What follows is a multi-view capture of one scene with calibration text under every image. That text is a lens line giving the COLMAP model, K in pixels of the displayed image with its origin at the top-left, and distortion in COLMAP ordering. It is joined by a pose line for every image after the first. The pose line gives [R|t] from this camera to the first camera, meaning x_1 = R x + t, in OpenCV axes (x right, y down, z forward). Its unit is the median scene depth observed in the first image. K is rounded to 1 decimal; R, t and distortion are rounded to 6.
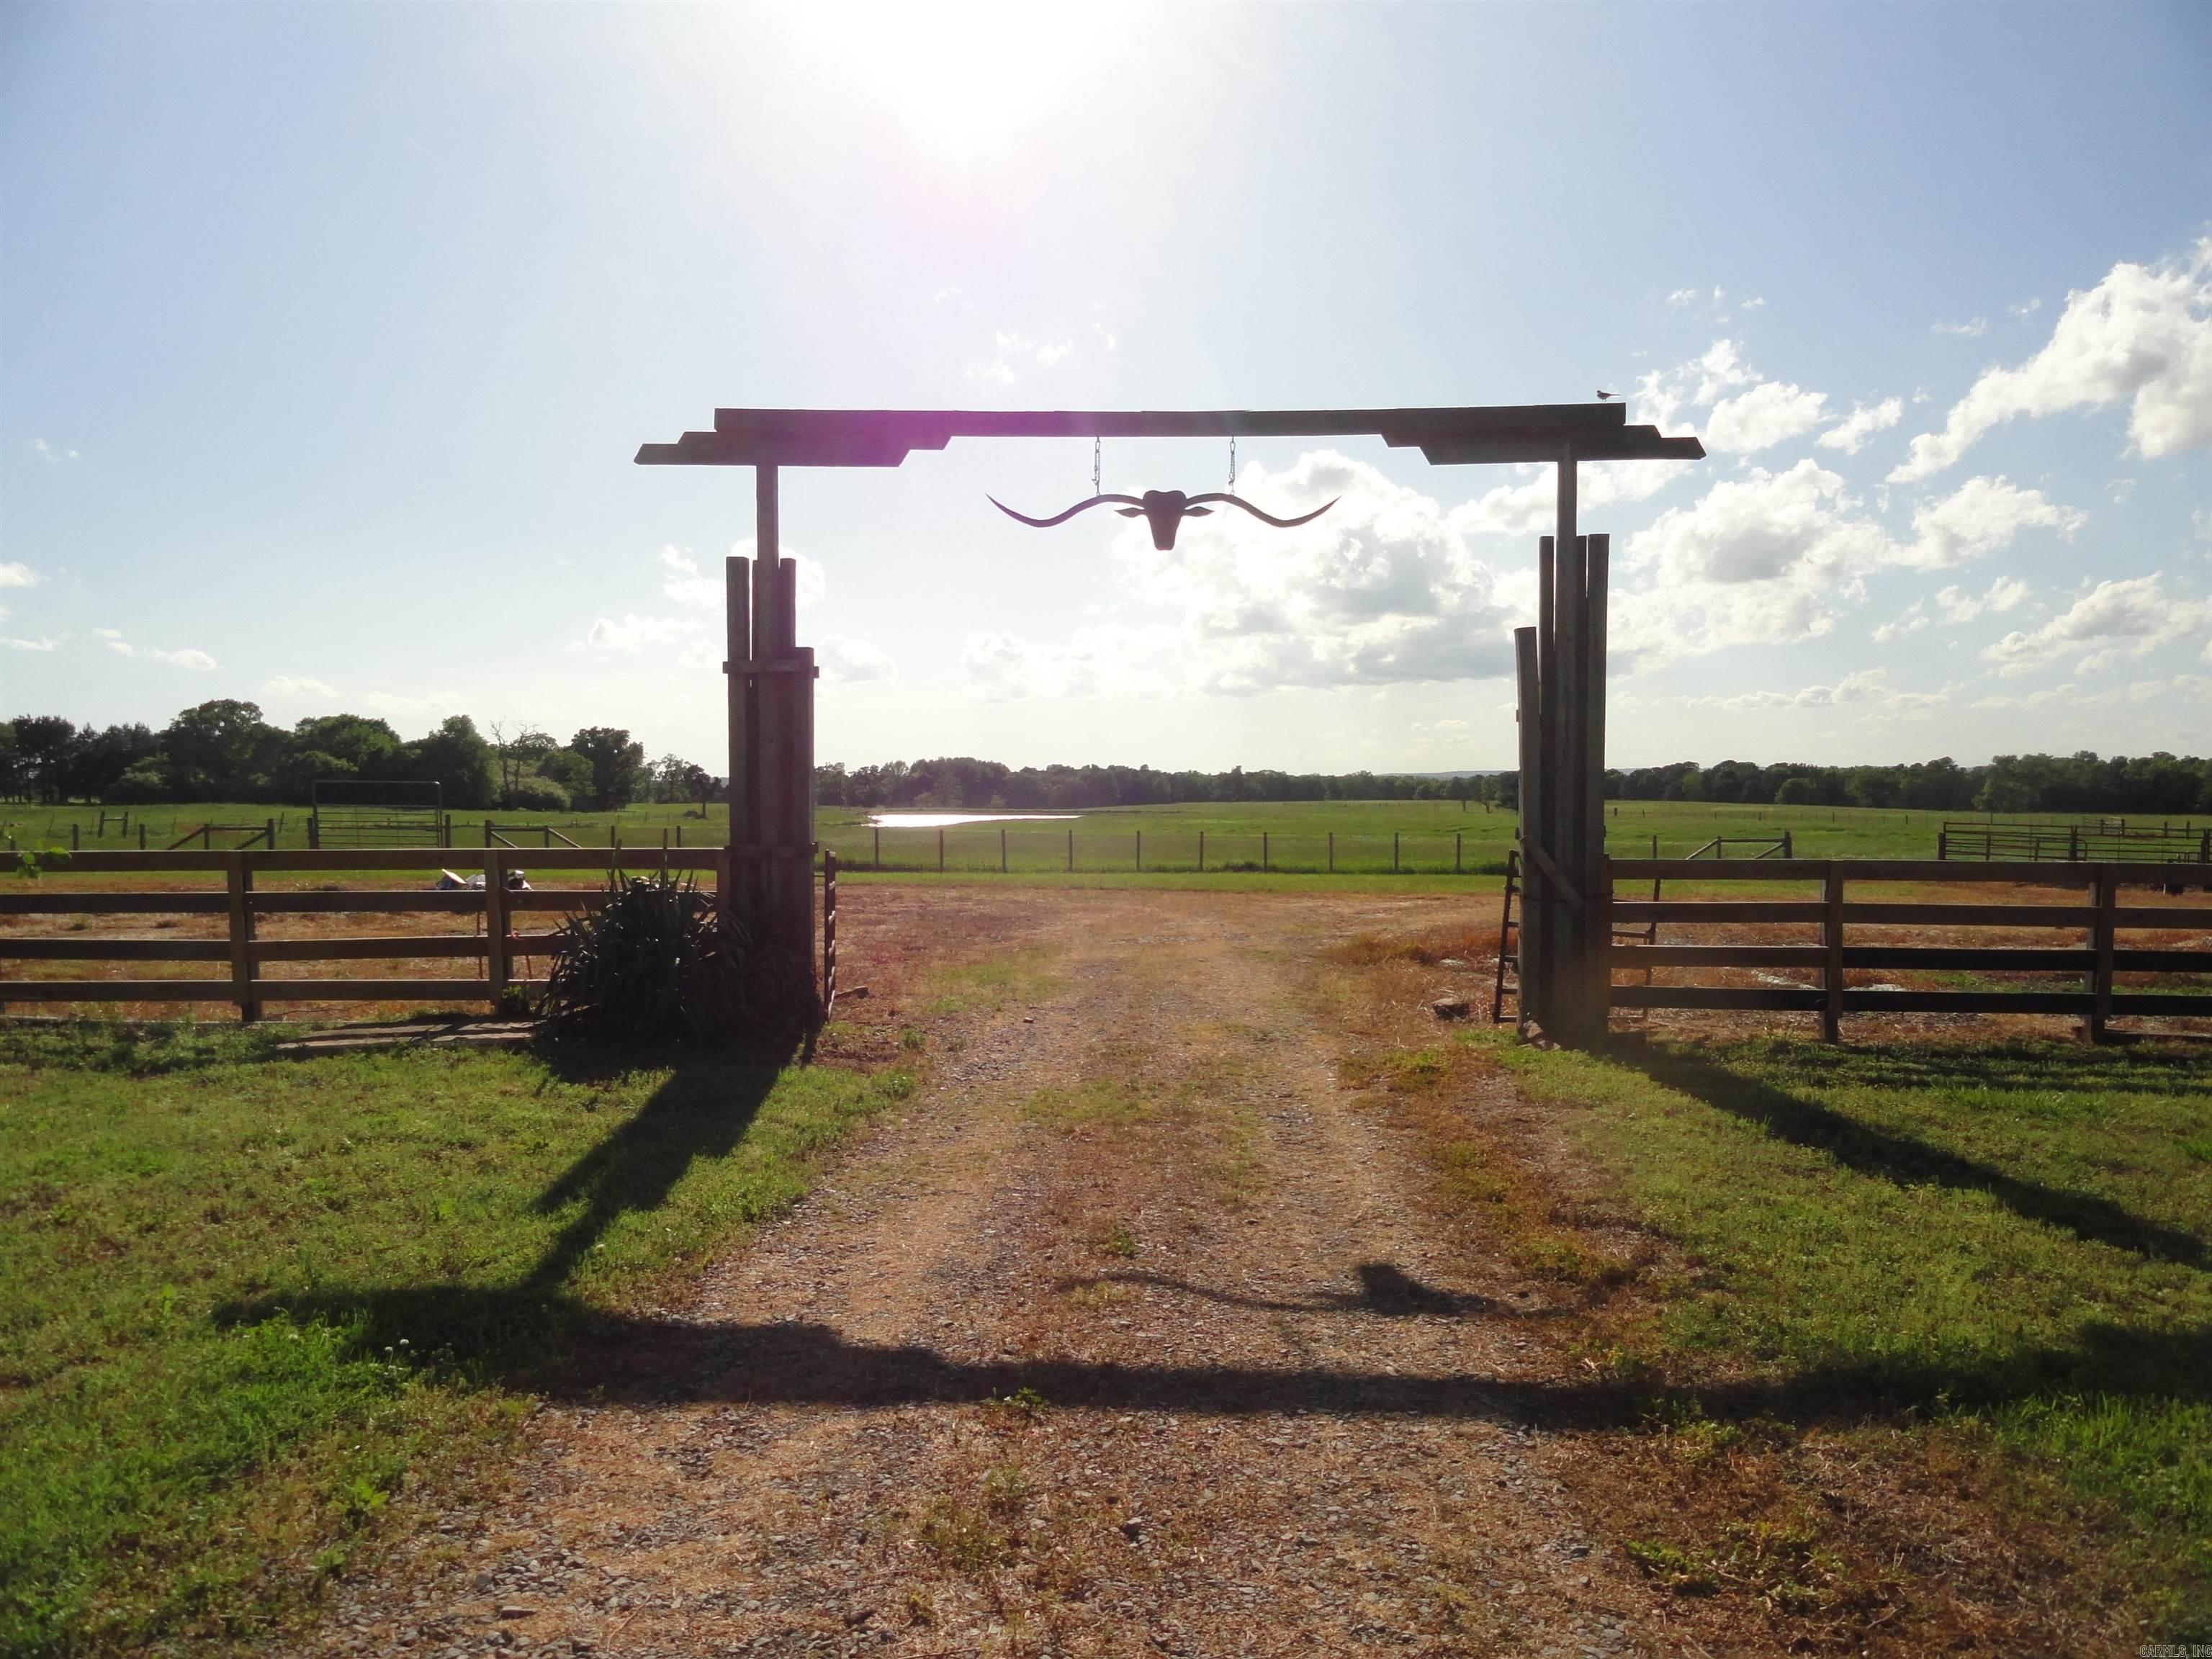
lens RADIAL K [[1547.9, 0, 1094.0], [0, 1547.9, 828.5], [0, 0, 1]] dist [-0.002035, 0.009156]
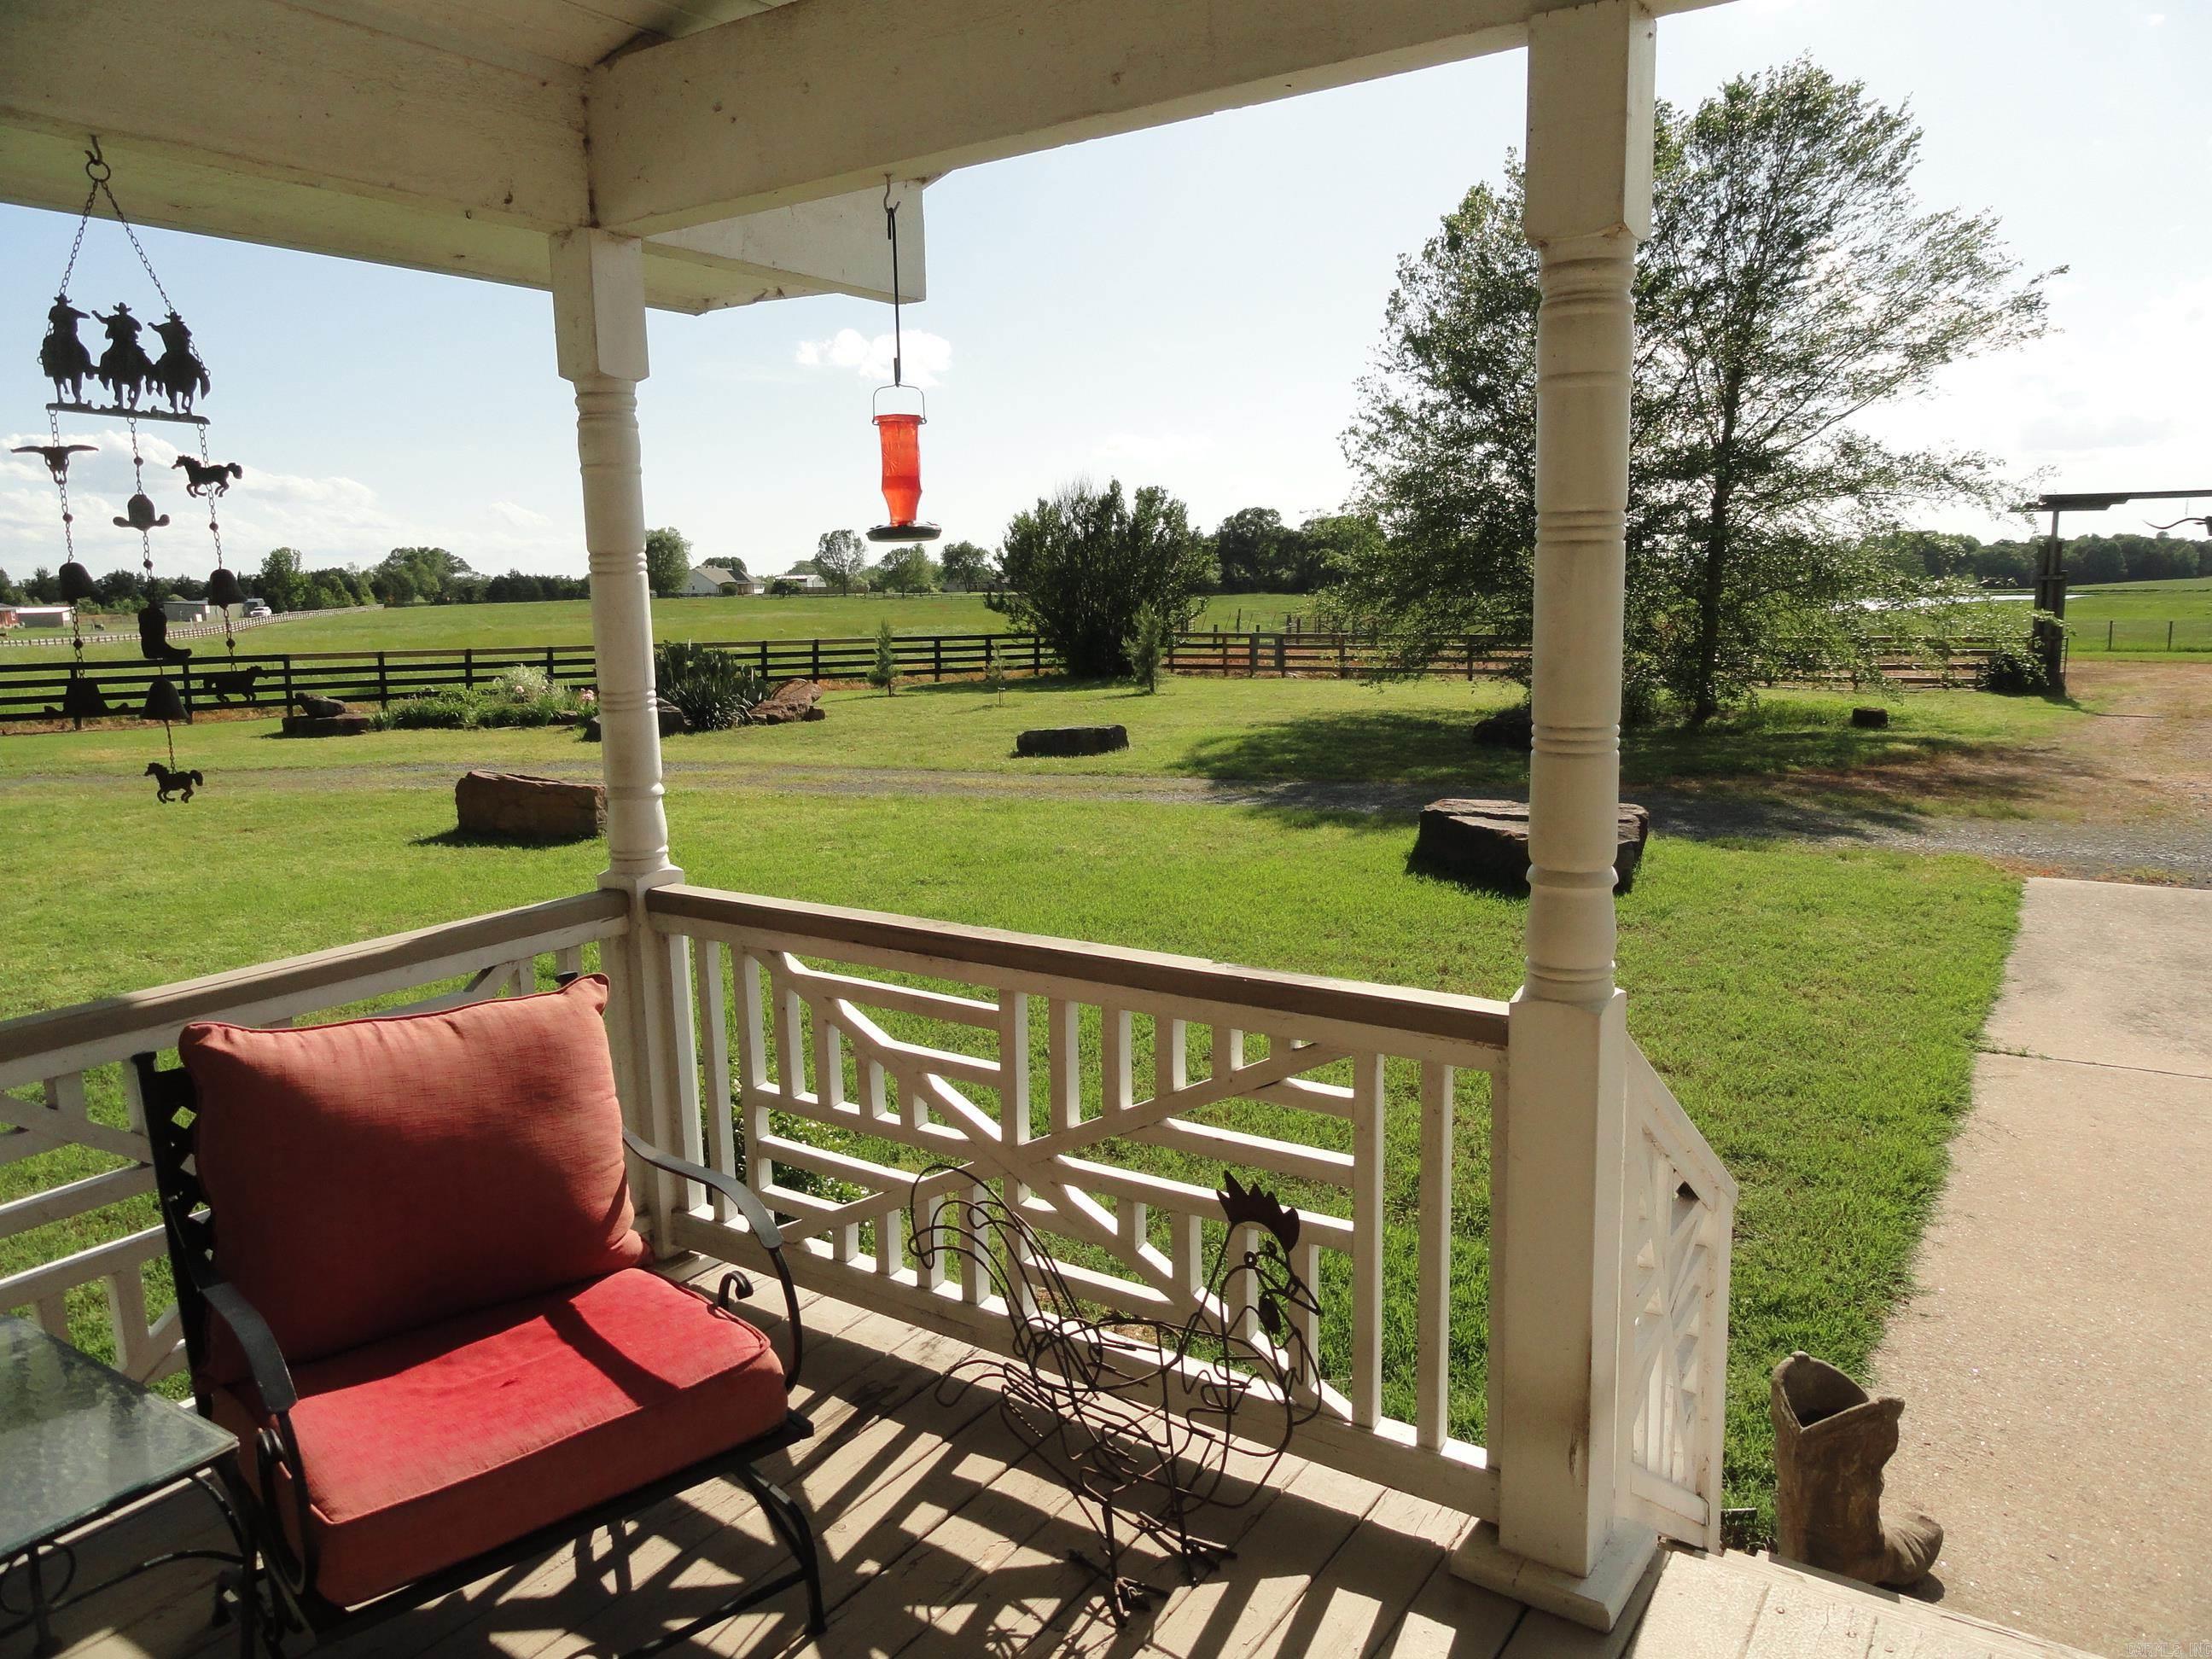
lens RADIAL K [[1547.9, 0, 1111.7], [0, 1547.9, 814.1], [0, 0, 1]] dist [-0.002035, 0.009156]
pose [[0.849271, 0.063471, -0.524128, -0.006156], [0.005388, 0.991654, 0.128818, -0.001748], [0.527929, -0.112225, 0.841841, -0.107282]]
